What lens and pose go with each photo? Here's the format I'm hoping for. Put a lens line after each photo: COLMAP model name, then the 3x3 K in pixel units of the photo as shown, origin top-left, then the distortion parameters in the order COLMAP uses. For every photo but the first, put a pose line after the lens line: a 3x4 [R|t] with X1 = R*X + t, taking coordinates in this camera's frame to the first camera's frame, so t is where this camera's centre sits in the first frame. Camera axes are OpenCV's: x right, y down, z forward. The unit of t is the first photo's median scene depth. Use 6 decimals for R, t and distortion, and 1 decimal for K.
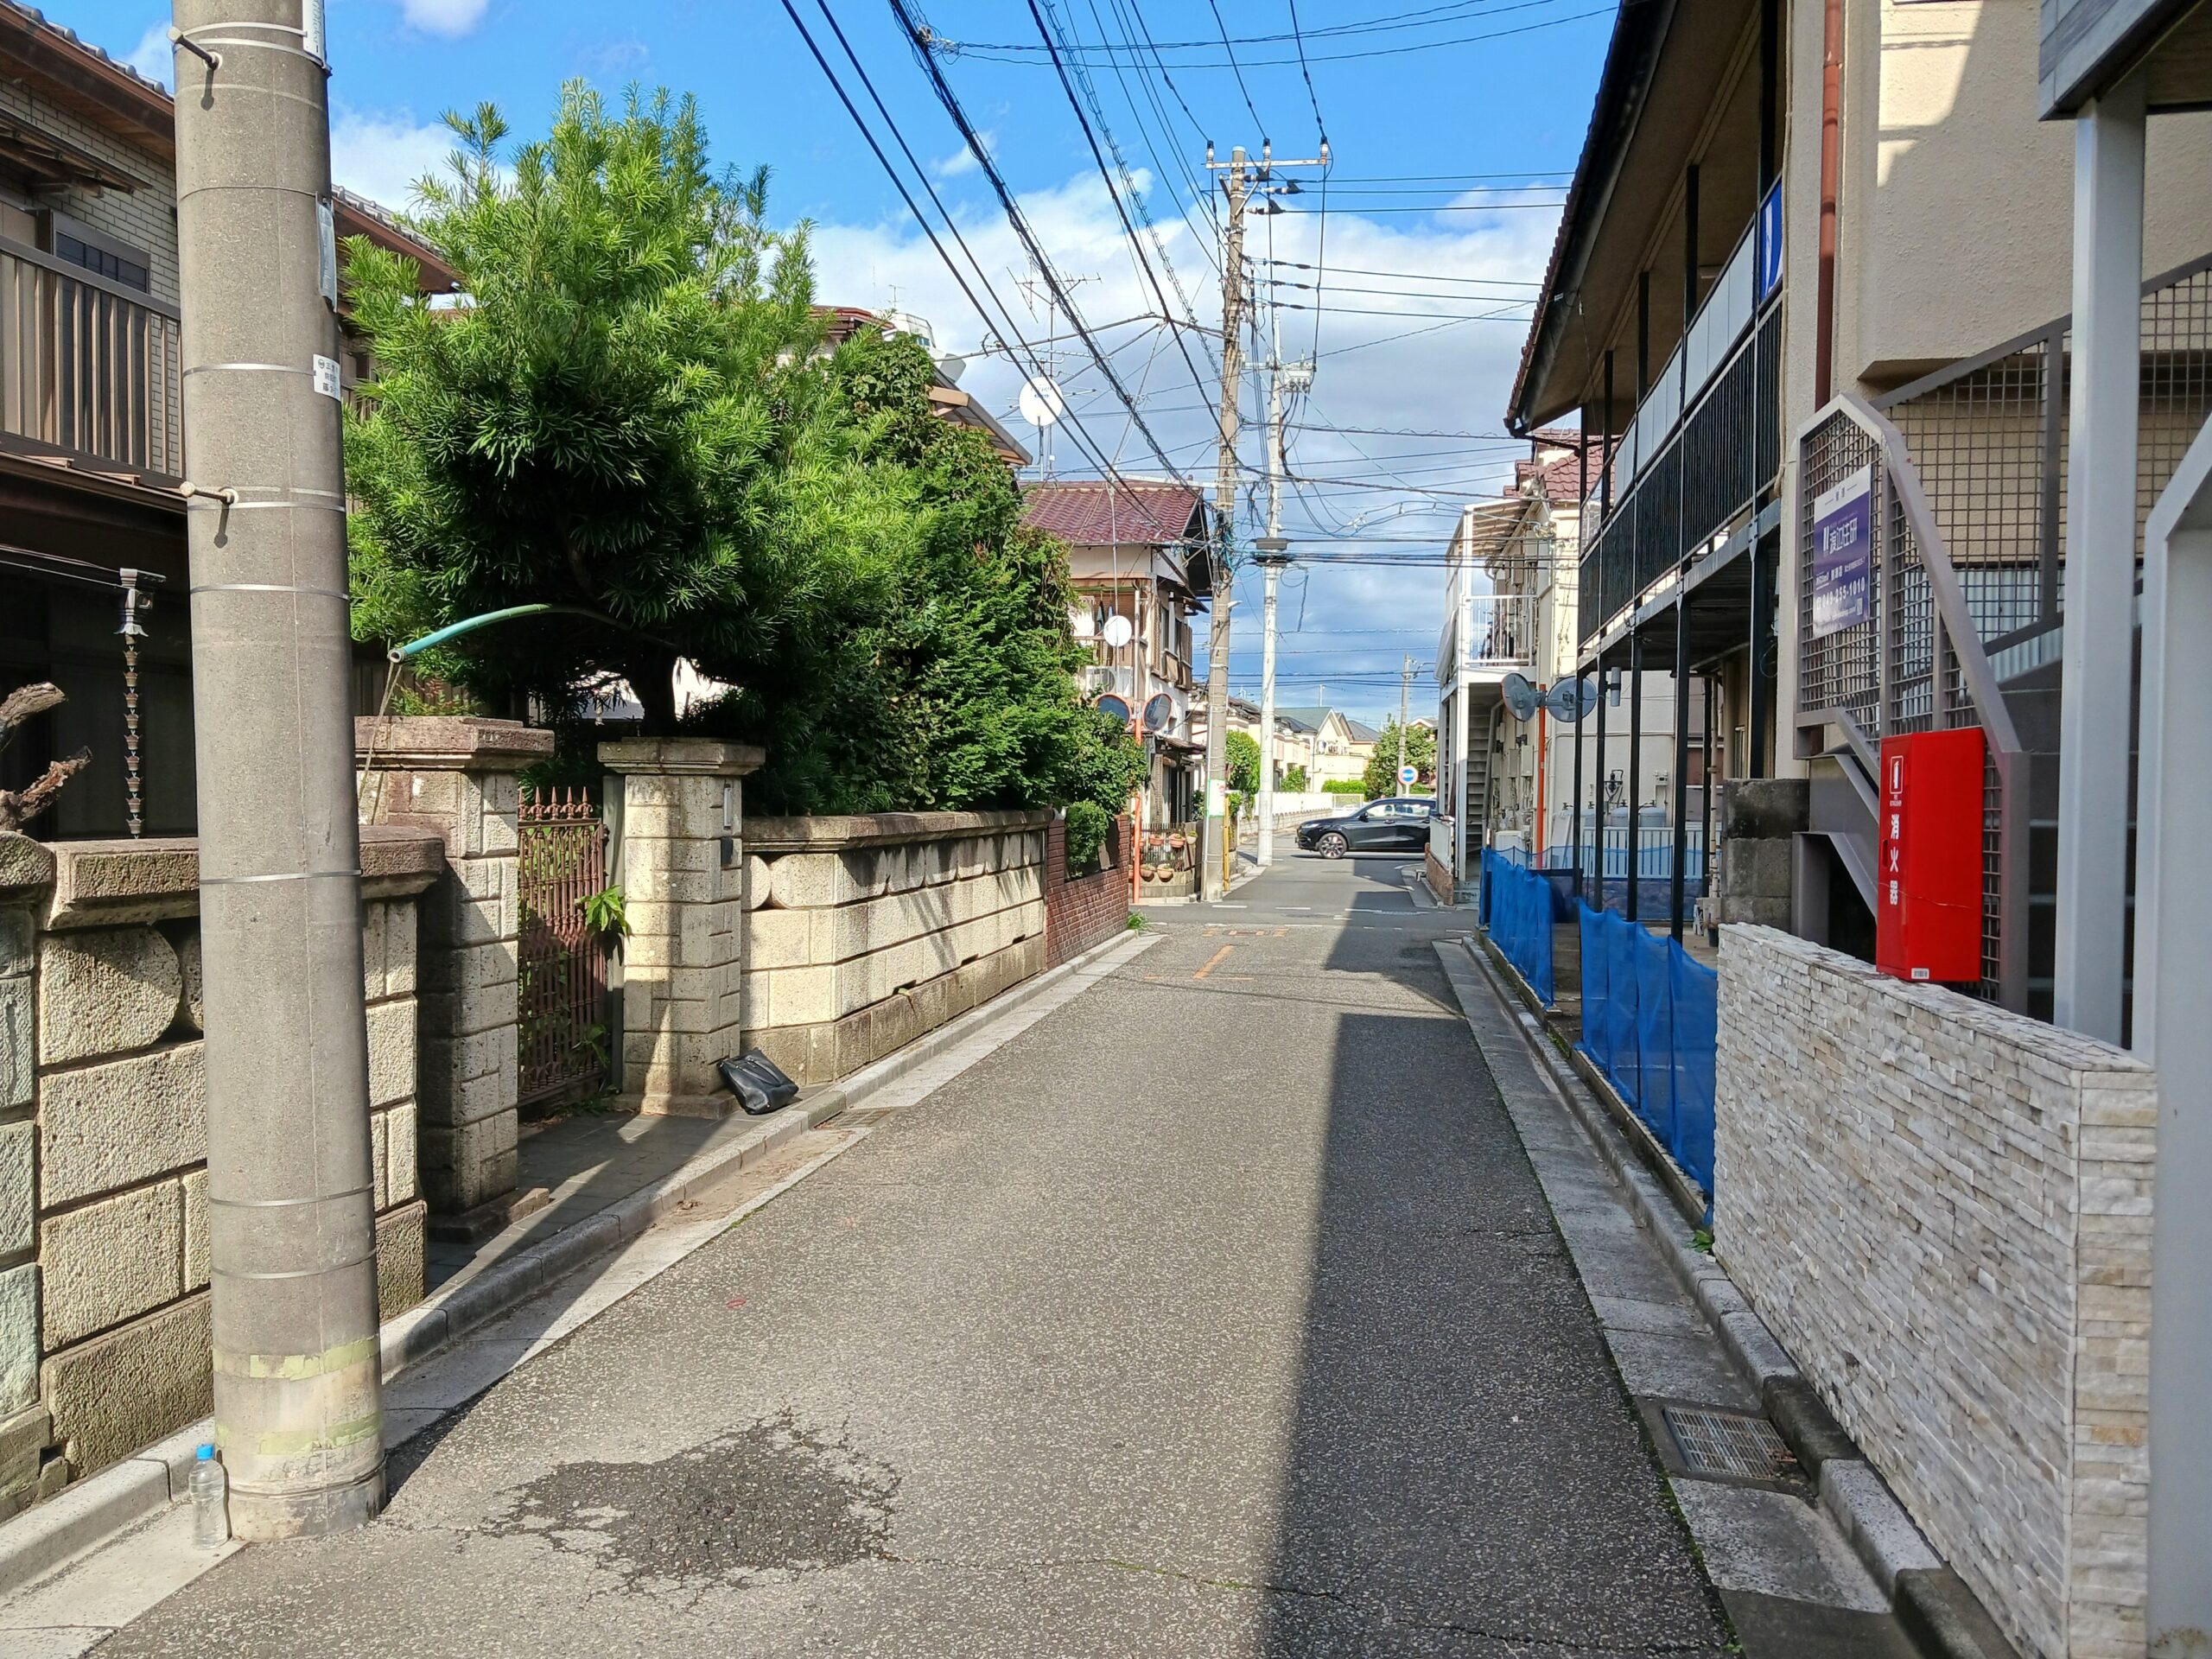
lens RADIAL K [[1730.8, 0, 1106.1], [0, 1730.8, 831.9], [0, 0, 1]] dist [0.018029, -0.020207]
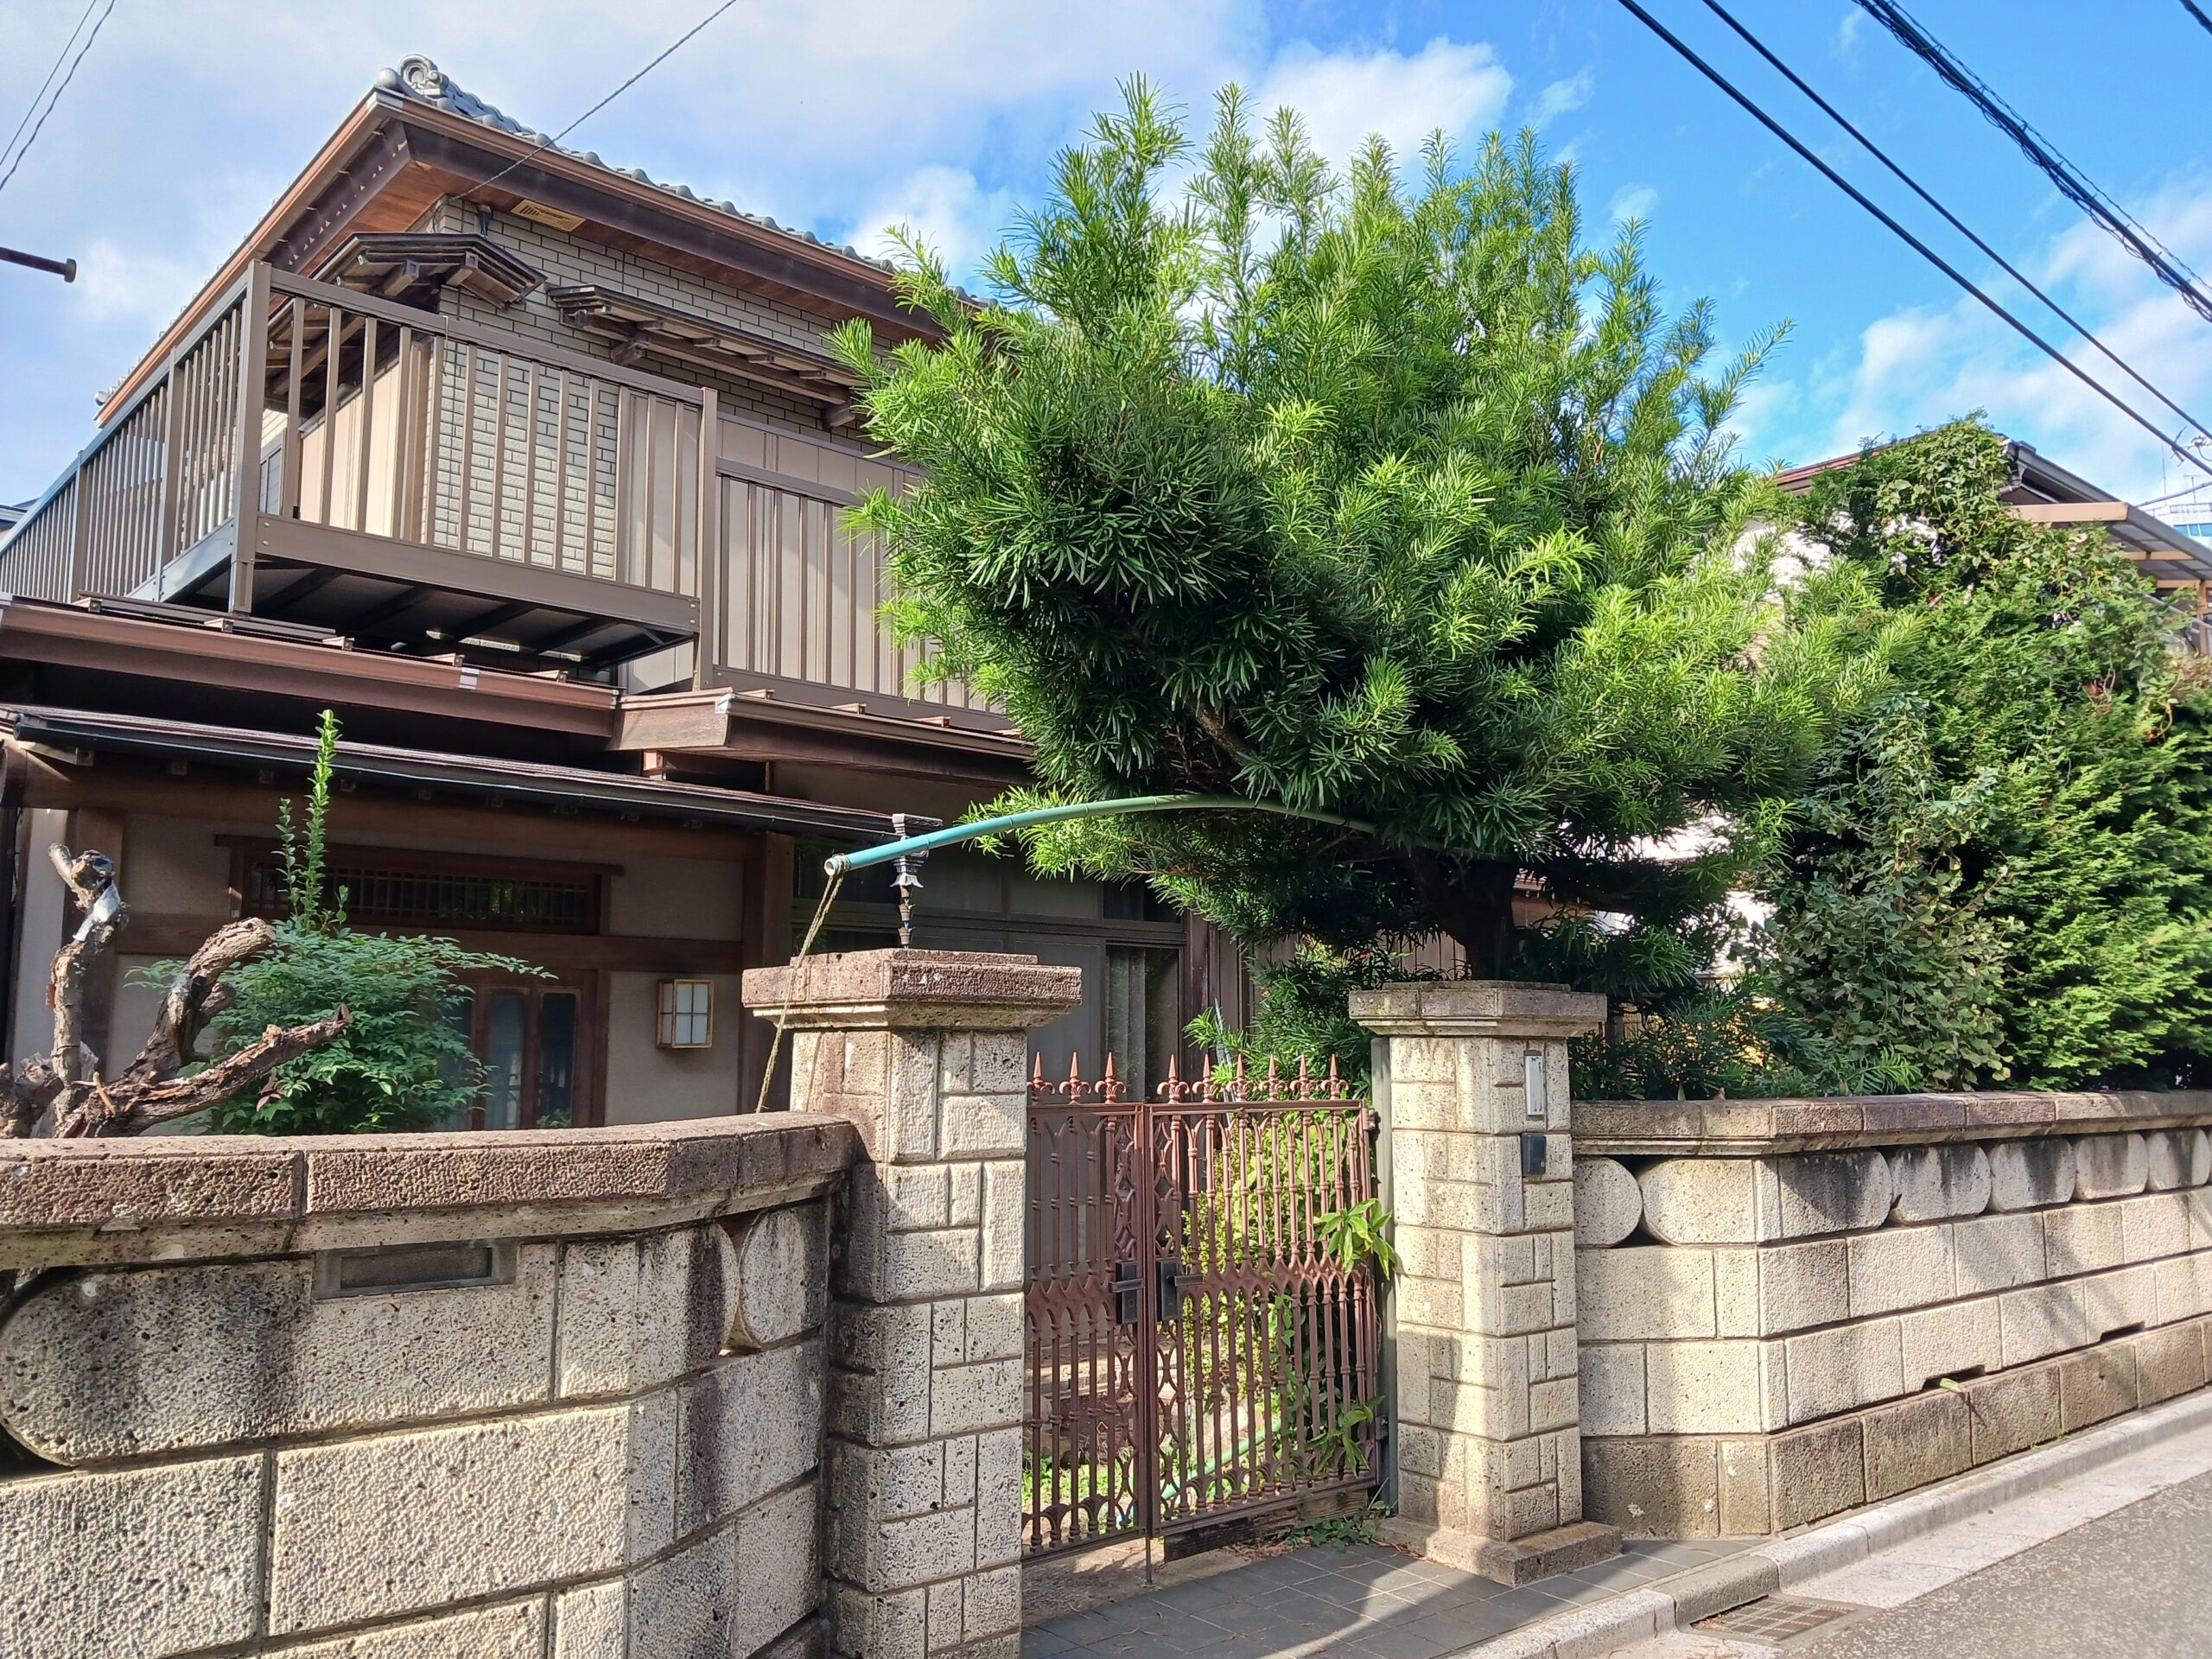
lens RADIAL K [[1730.8, 0, 1101.9], [0, 1730.8, 821.2], [0, 0, 1]] dist [0.018029, -0.020207]
pose [[0.762799, -0.092662, -0.639962, 0.073587], [-0.012010, 0.987478, -0.157296, -0.006469], [0.646524, 0.127671, 0.752135, 0.322588]]
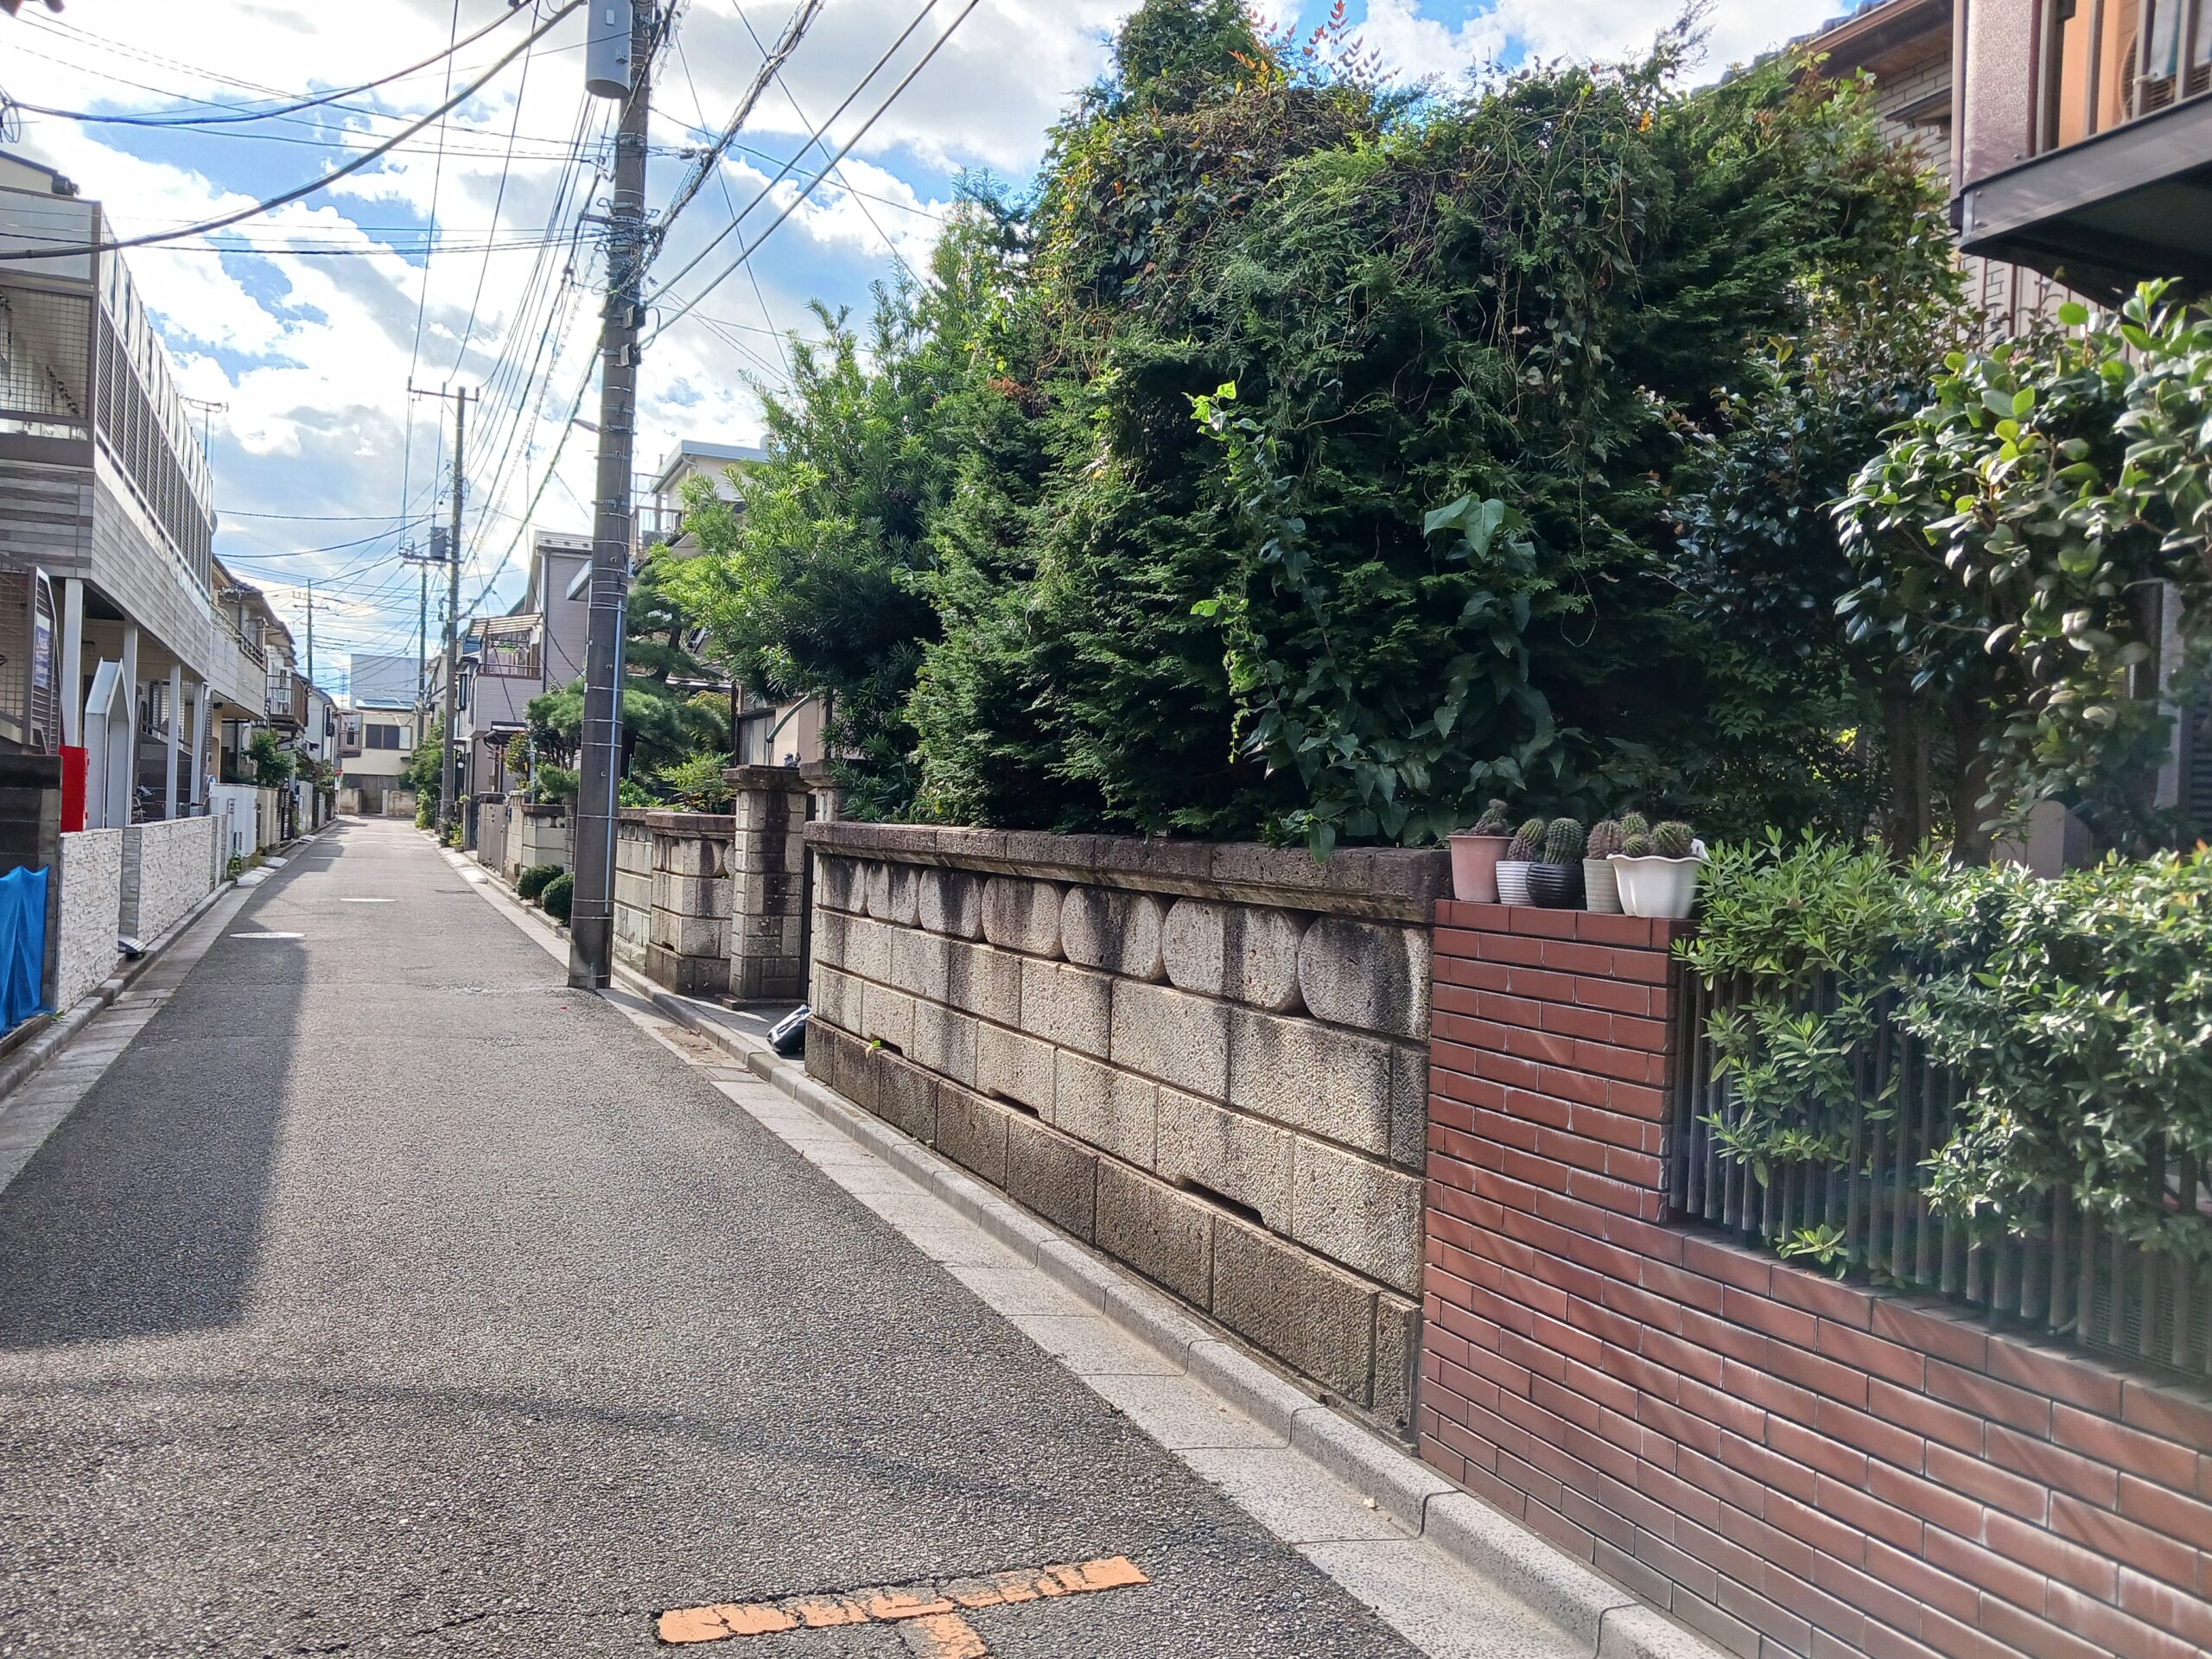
lens RADIAL K [[1730.8, 0, 1104.9], [0, 1730.8, 833.2], [0, 0, 1]] dist [0.018029, -0.020207]
pose [[-0.847586, -0.049642, -0.528331, 0.235684], [-0.067286, 0.997633, 0.014208, -0.025690], [0.526375, 0.047592, -0.848920, 1.828199]]
